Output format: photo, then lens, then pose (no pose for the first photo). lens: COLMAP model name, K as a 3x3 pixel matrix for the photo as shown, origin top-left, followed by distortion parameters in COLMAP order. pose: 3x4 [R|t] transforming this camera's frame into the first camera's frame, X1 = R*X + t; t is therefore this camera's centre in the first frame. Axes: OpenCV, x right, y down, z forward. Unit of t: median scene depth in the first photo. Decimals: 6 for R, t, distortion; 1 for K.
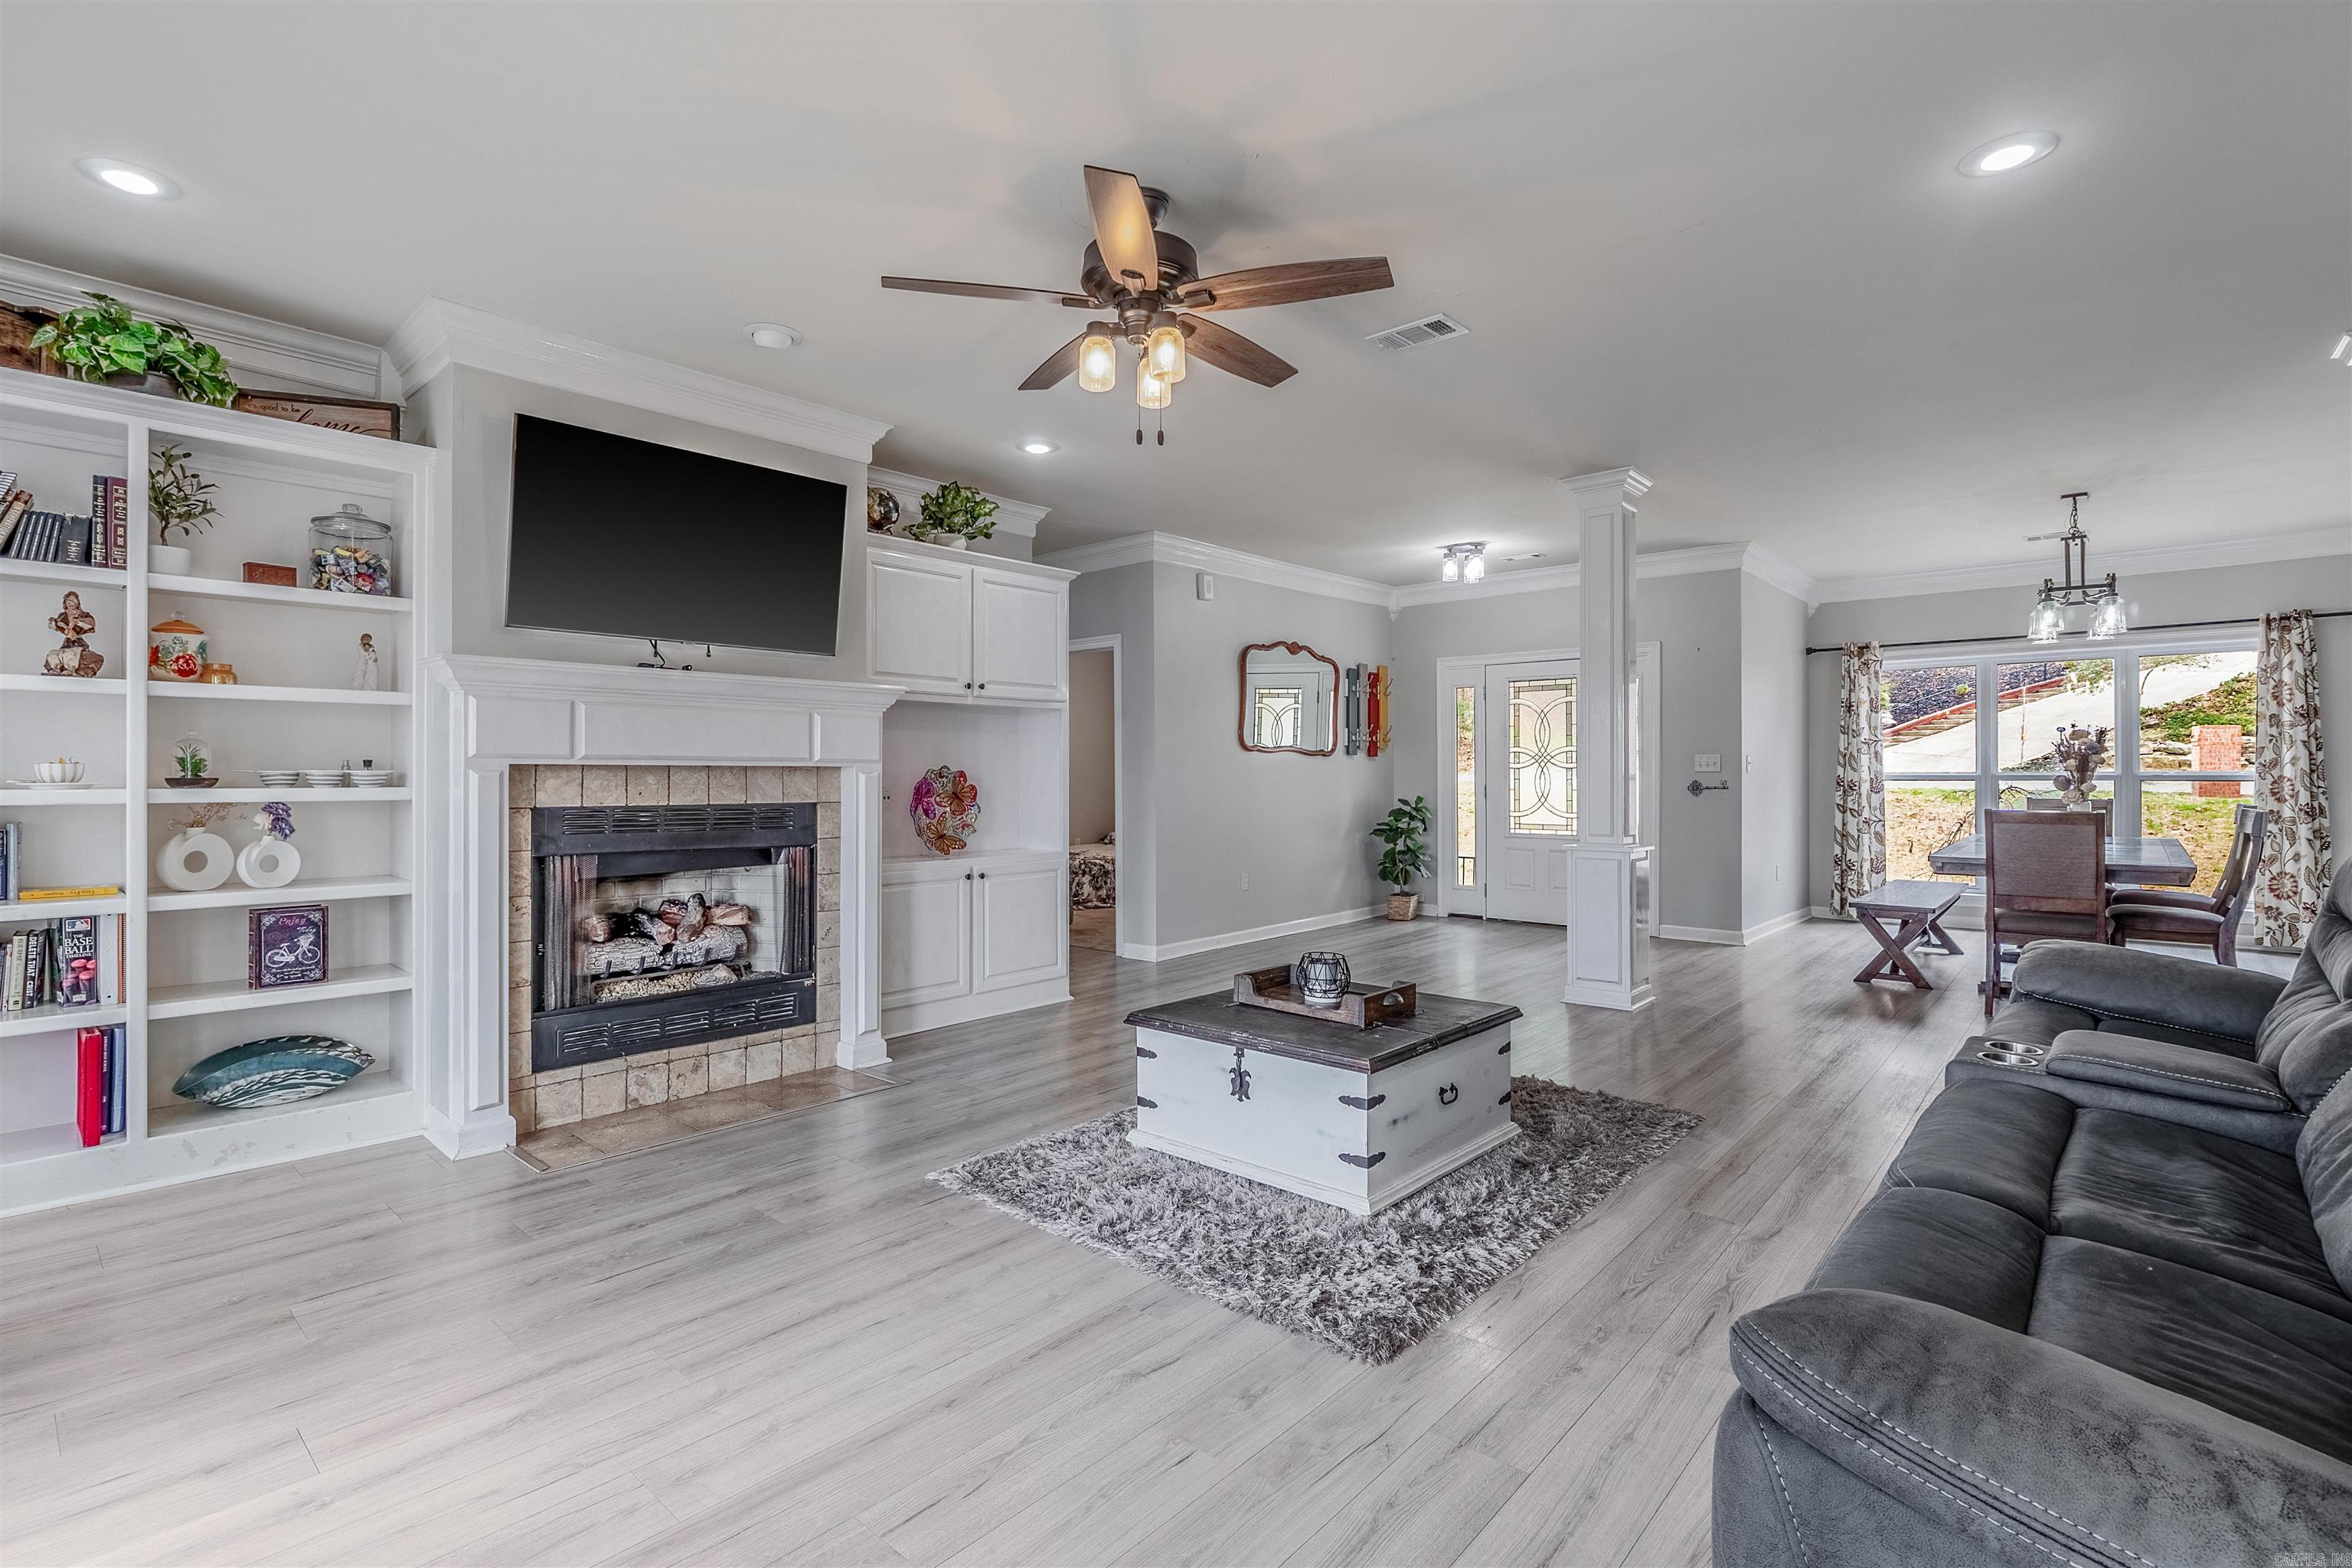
lens RADIAL K [[1066.1, 0, 1146.5], [0, 1066.1, 769.9], [0, 0, 1]] dist [0.000575, -0.000141]
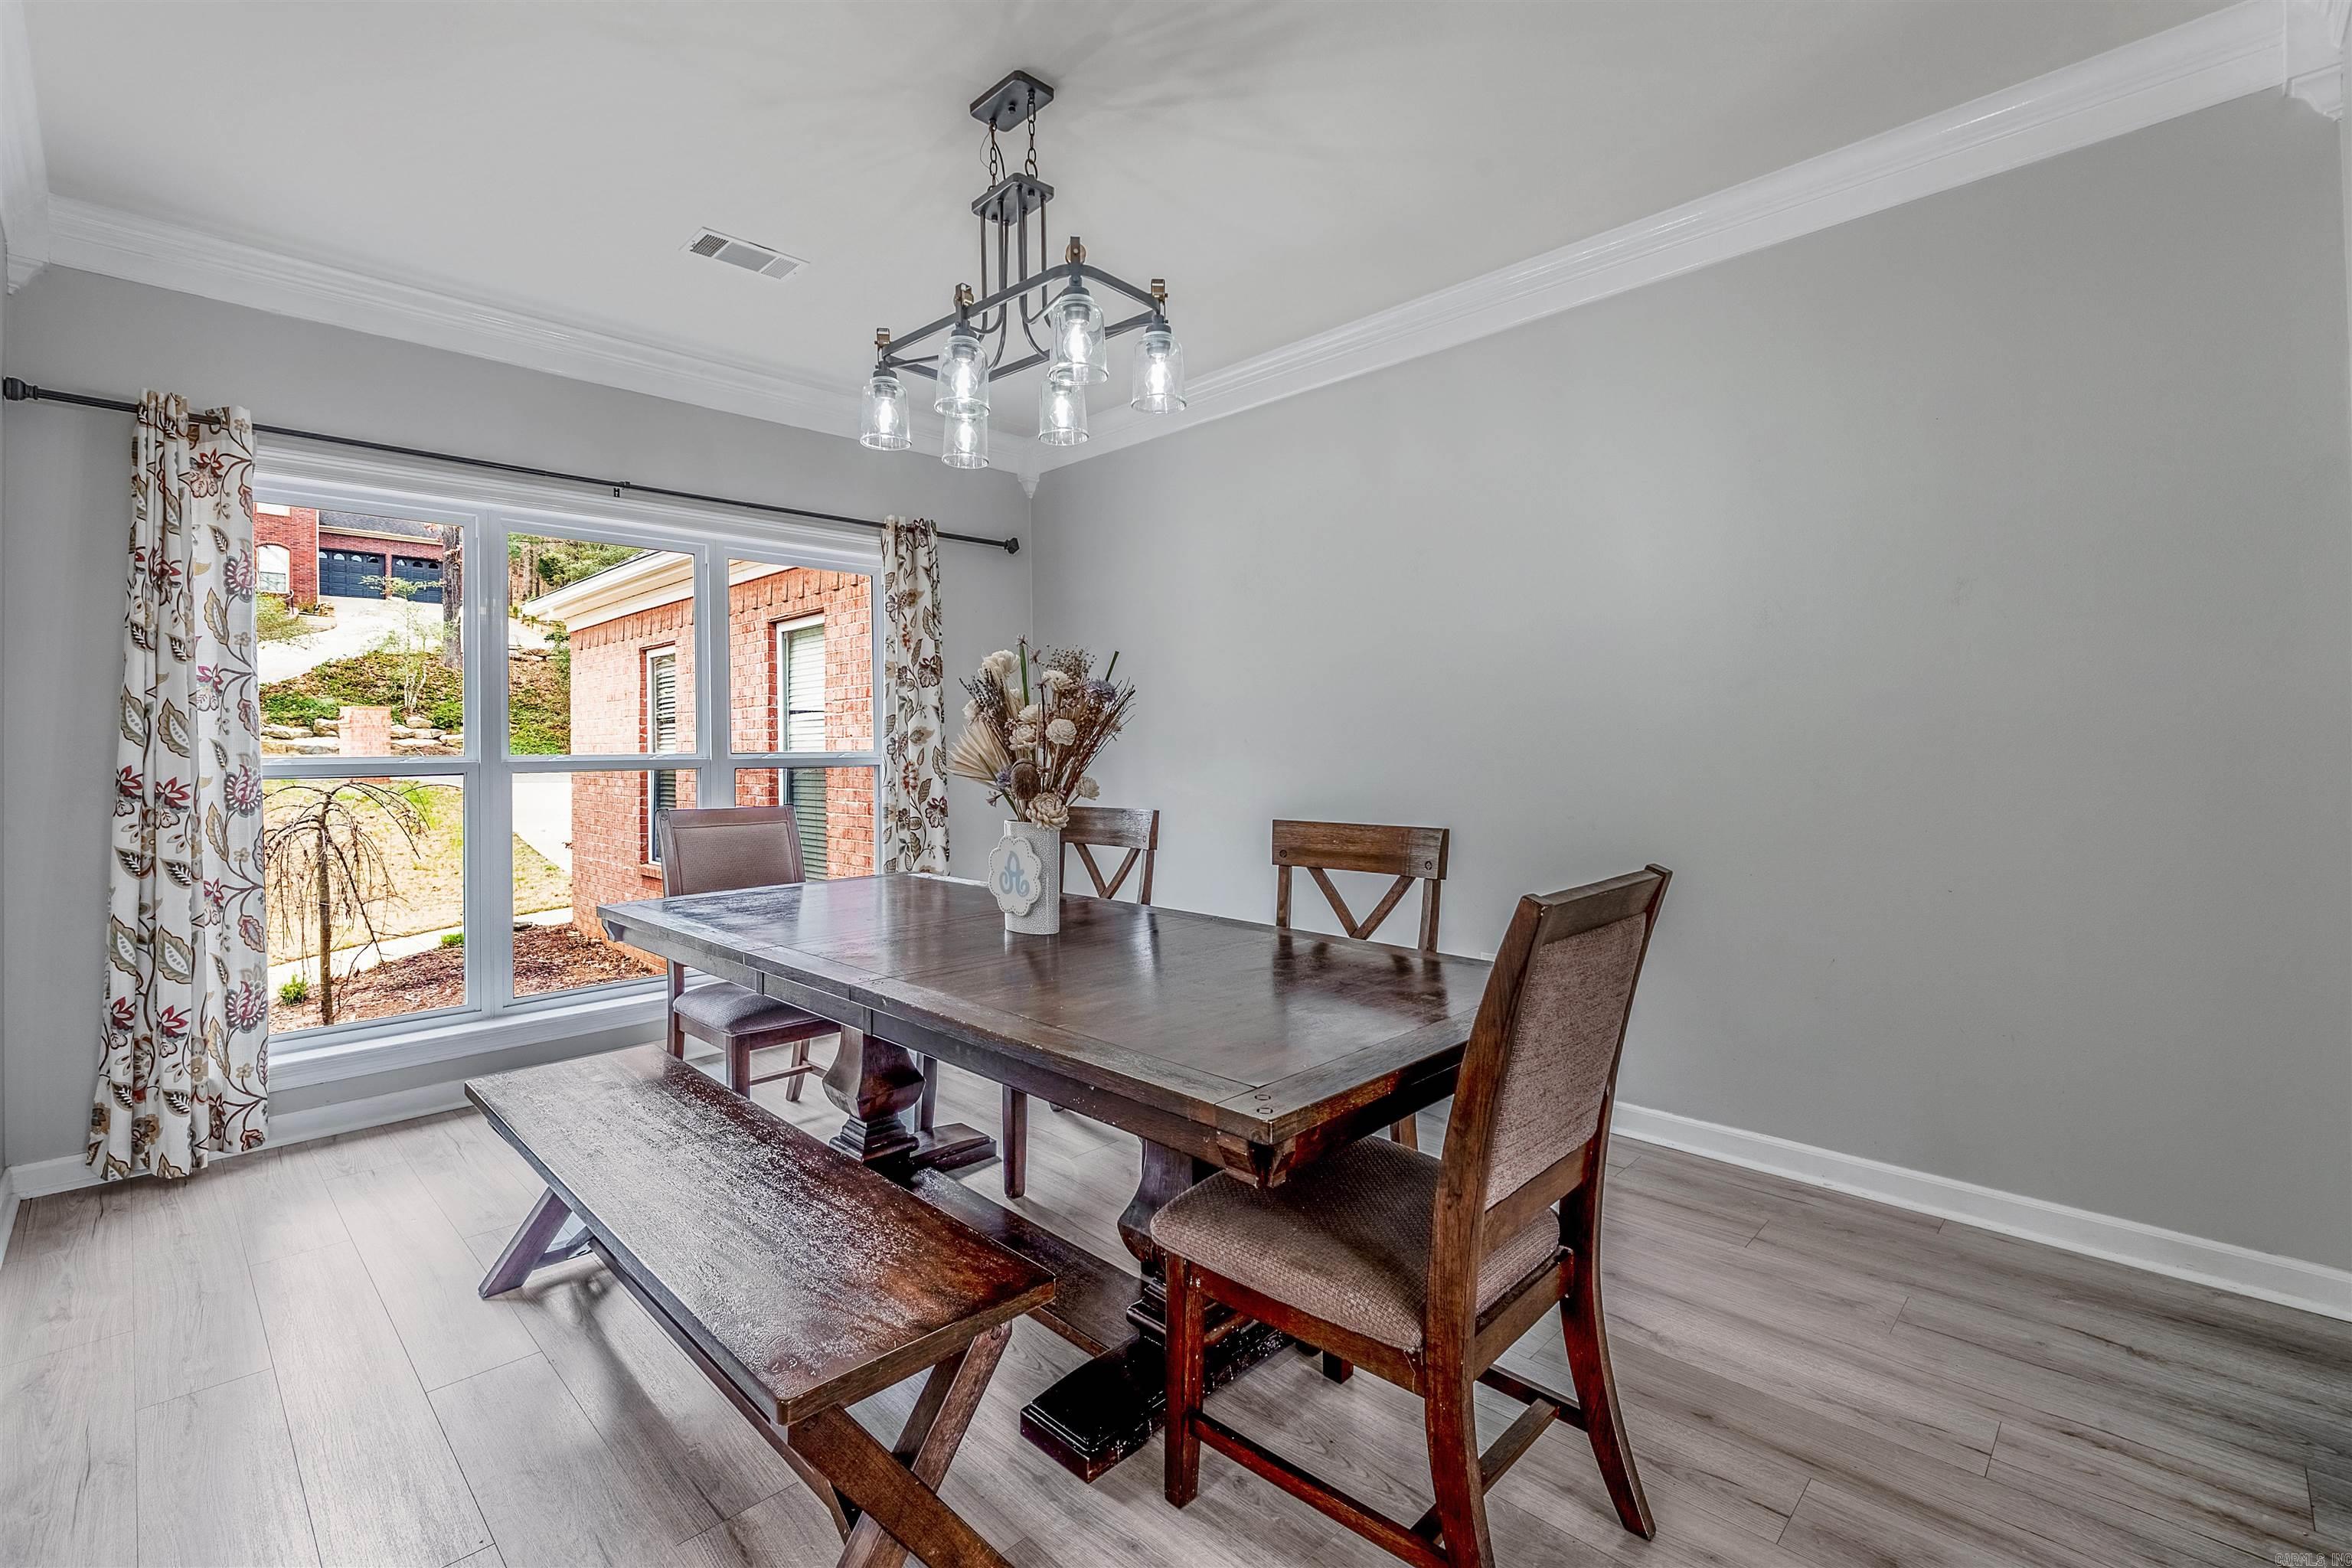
lens RADIAL K [[1028.2, 0, 1171.5], [0, 1028.2, 738.3], [0, 0, 1]] dist [-0.000907, -0.000150]
pose [[0.037914, 0.011417, 0.999216, 0.332075], [0.005845, 0.999915, -0.011647, 0.001464], [-0.999264, 0.006282, 0.037844, 0.654002]]
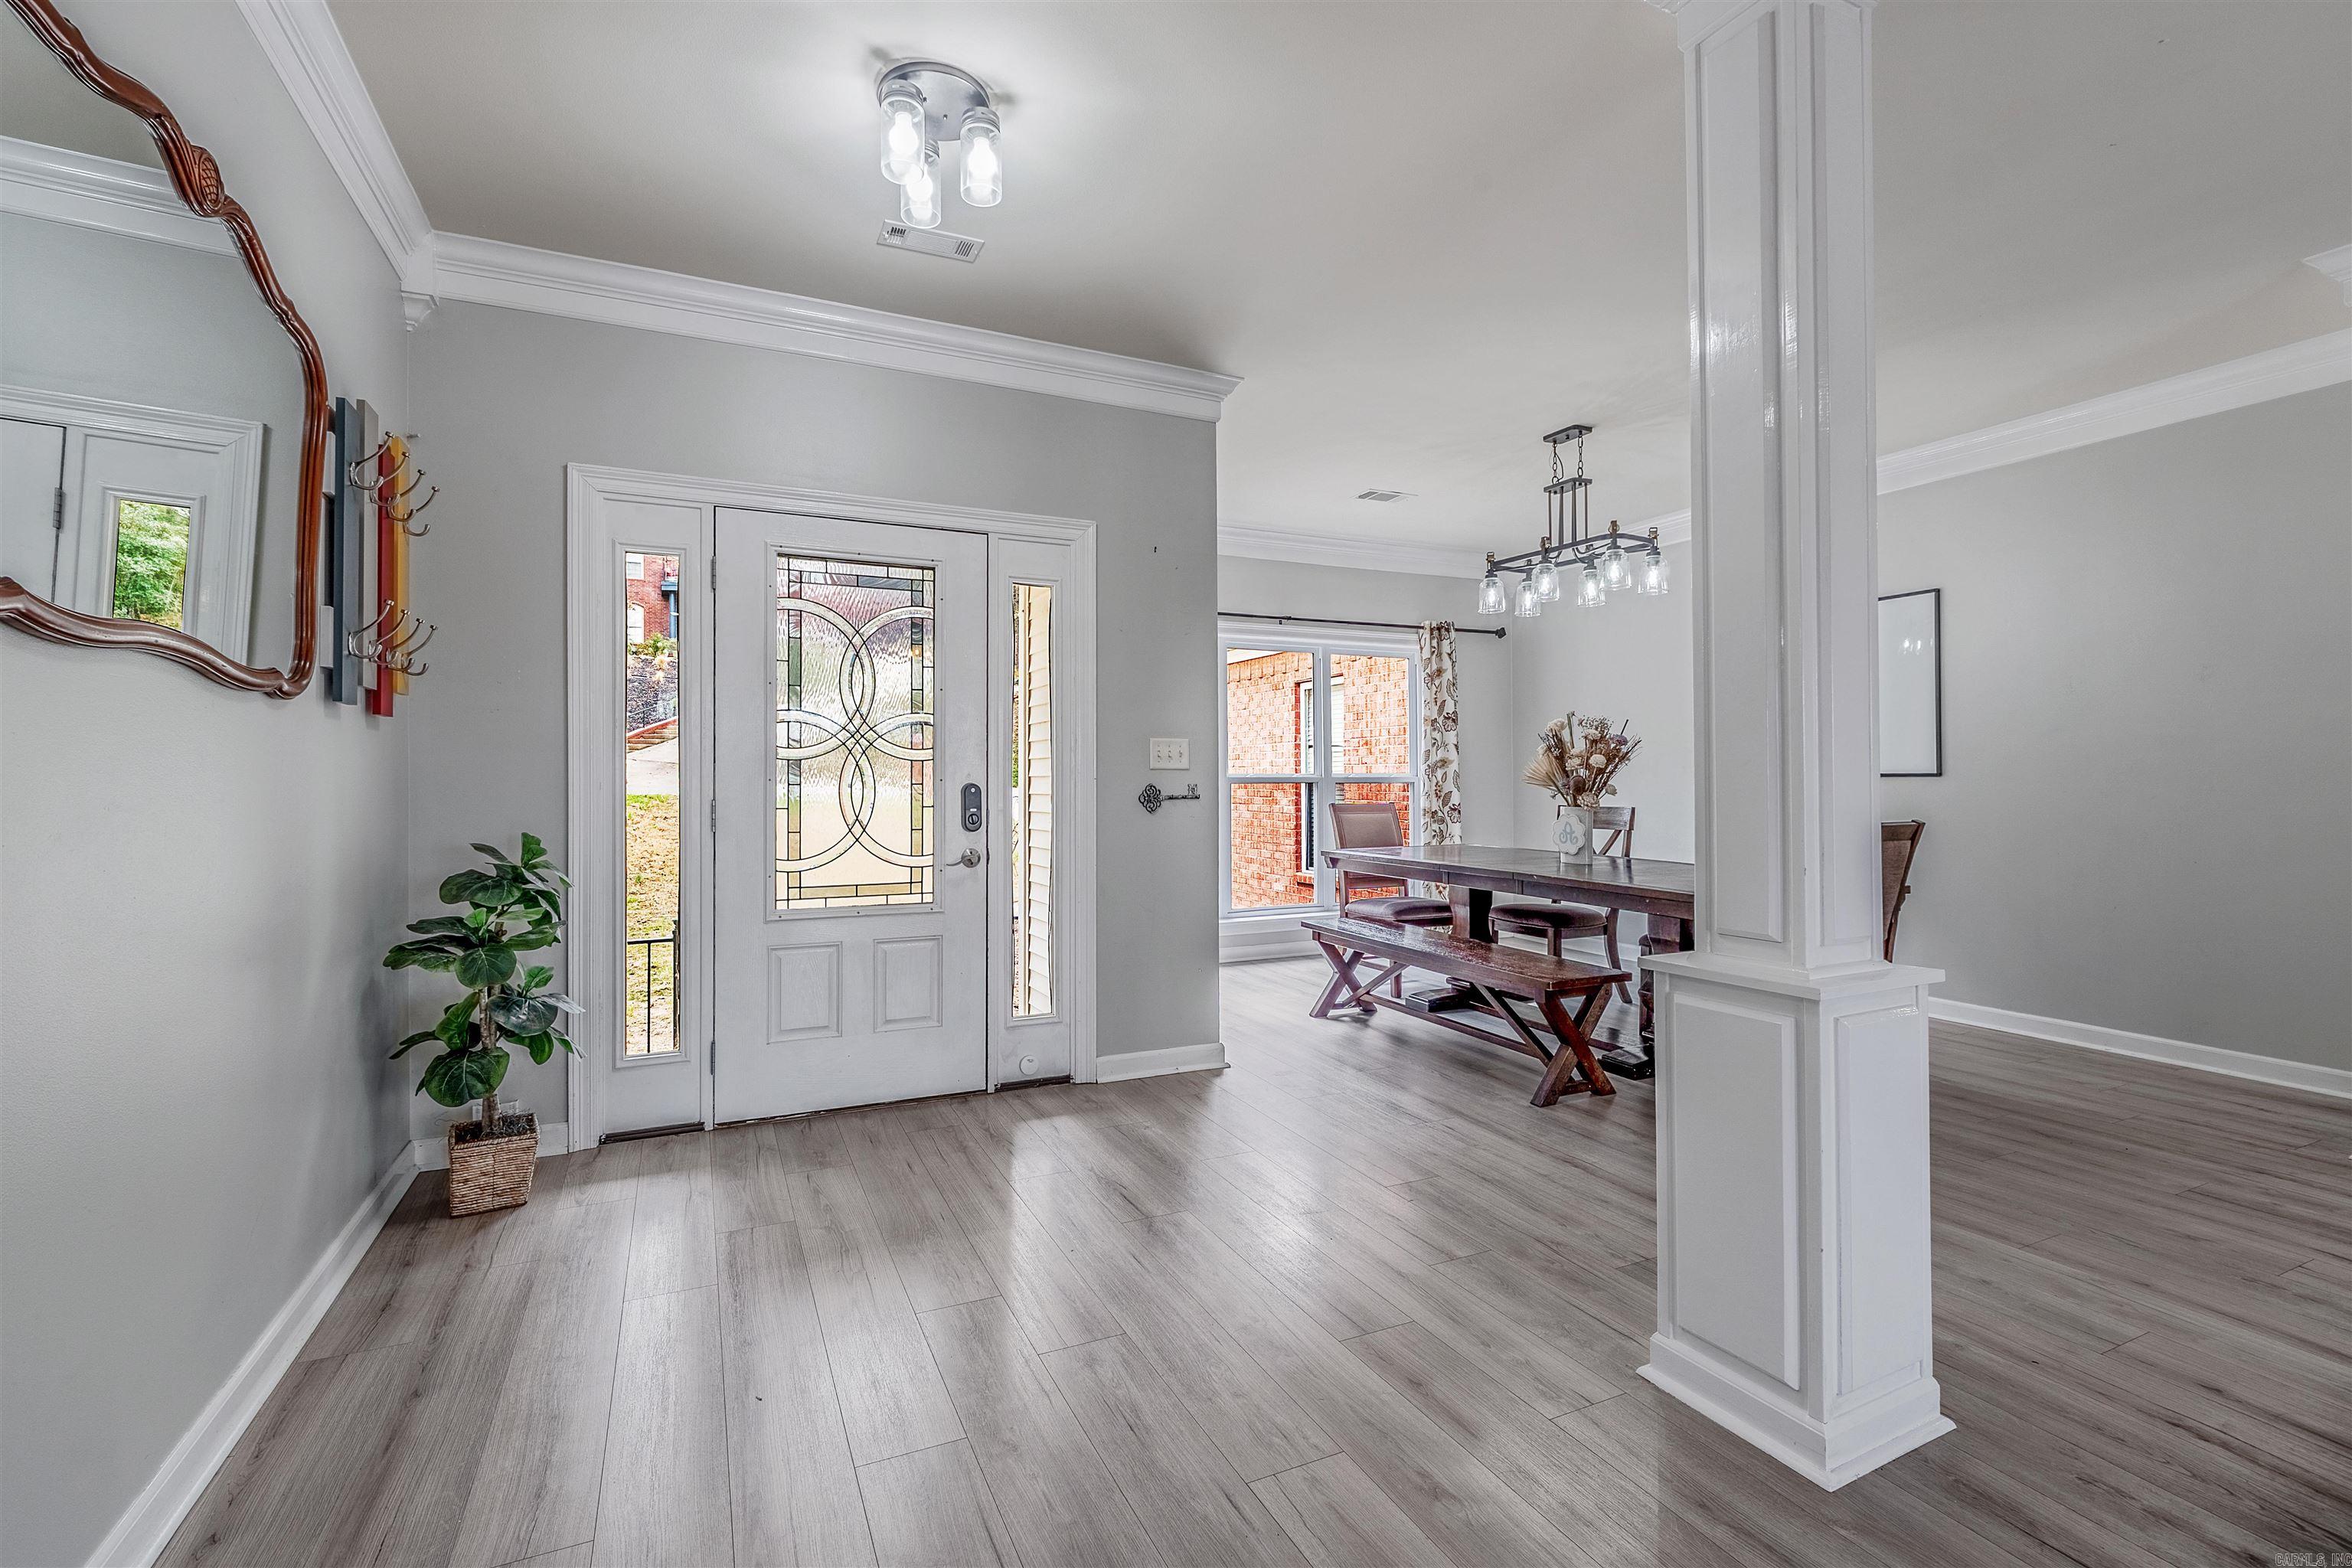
lens RADIAL K [[1022.1, 0, 1168.2], [0, 1022.1, 776.2], [0, 0, 1]] dist [-0.000789, -0.000406]
pose [[0.383942, 0.003156, 0.923352, 0.022979], [-0.001386, 0.999995, -0.002842, 0.006243], [-0.923356, -0.000189, 0.383945, 0.695572]]
